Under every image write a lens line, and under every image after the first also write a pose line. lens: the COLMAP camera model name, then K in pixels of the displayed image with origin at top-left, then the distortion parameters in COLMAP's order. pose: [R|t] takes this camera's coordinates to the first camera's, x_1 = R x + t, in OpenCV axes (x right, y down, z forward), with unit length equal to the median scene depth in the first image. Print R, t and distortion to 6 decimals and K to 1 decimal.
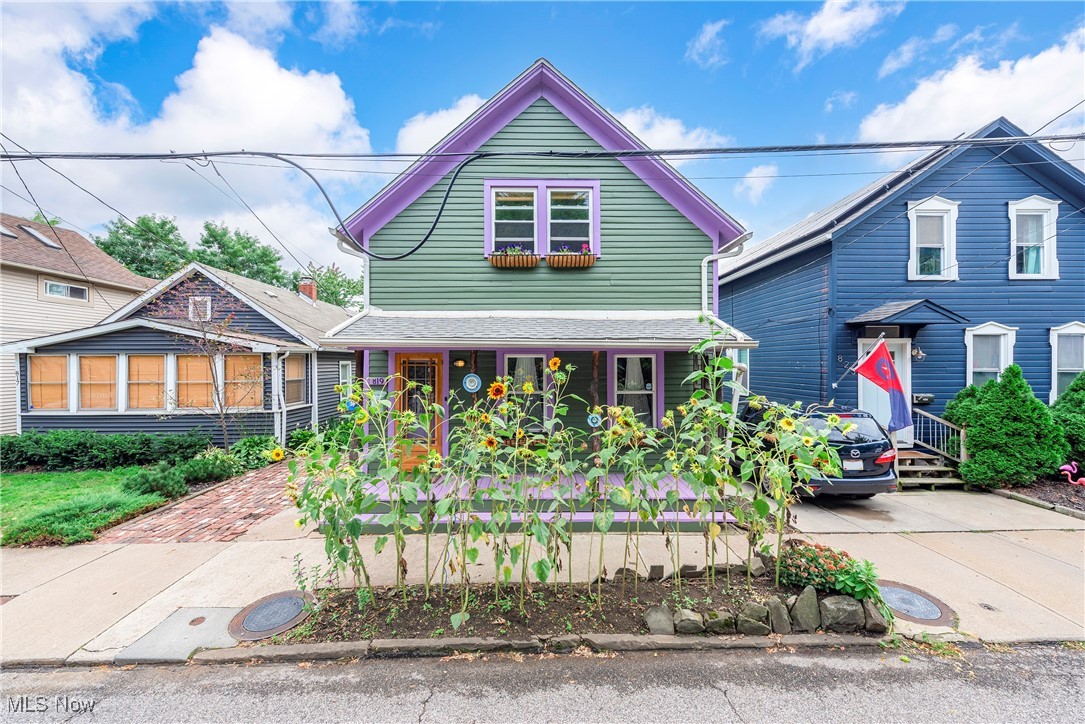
lens RADIAL K [[450.0, 0, 543.0], [0, 450.0, 355.7], [0, 0, 1]] dist [0.010381, -0.000504]
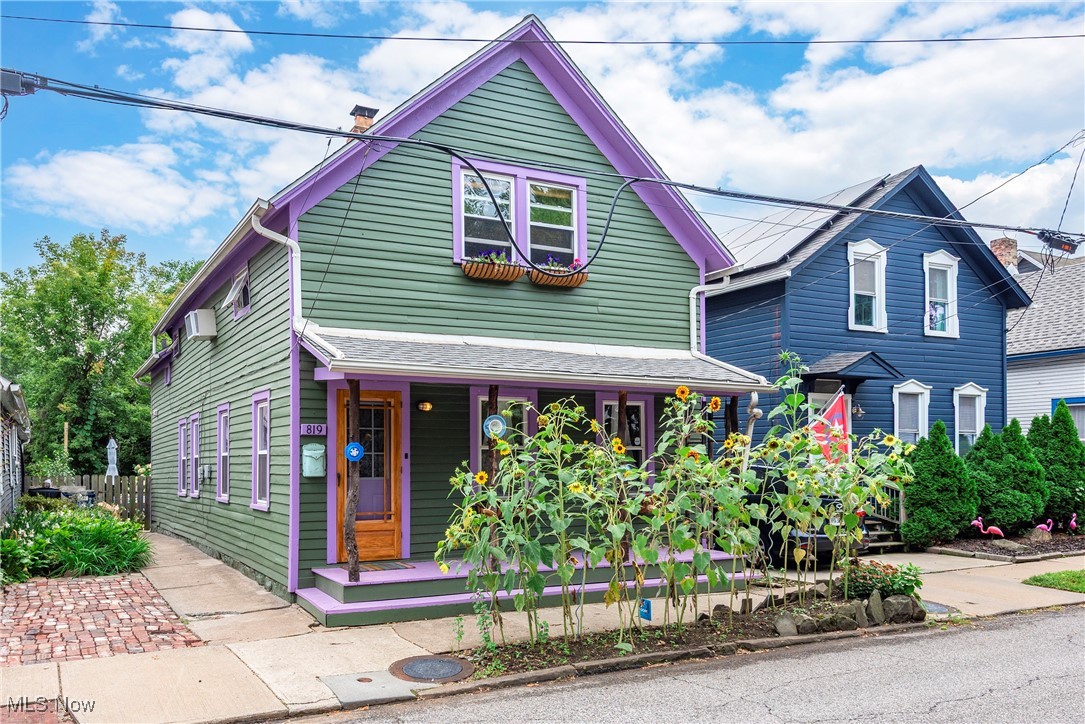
lens RADIAL K [[899.7, 0, 540.7], [0, 899.7, 427.5], [0, 0, 1]] dist [0.013747, 0.007496]
pose [[0.885876, 0.012321, 0.463759, -0.669396], [-0.004489, 0.999828, -0.017988, 0.074000], [-0.463901, 0.013853, 0.885779, -0.351373]]
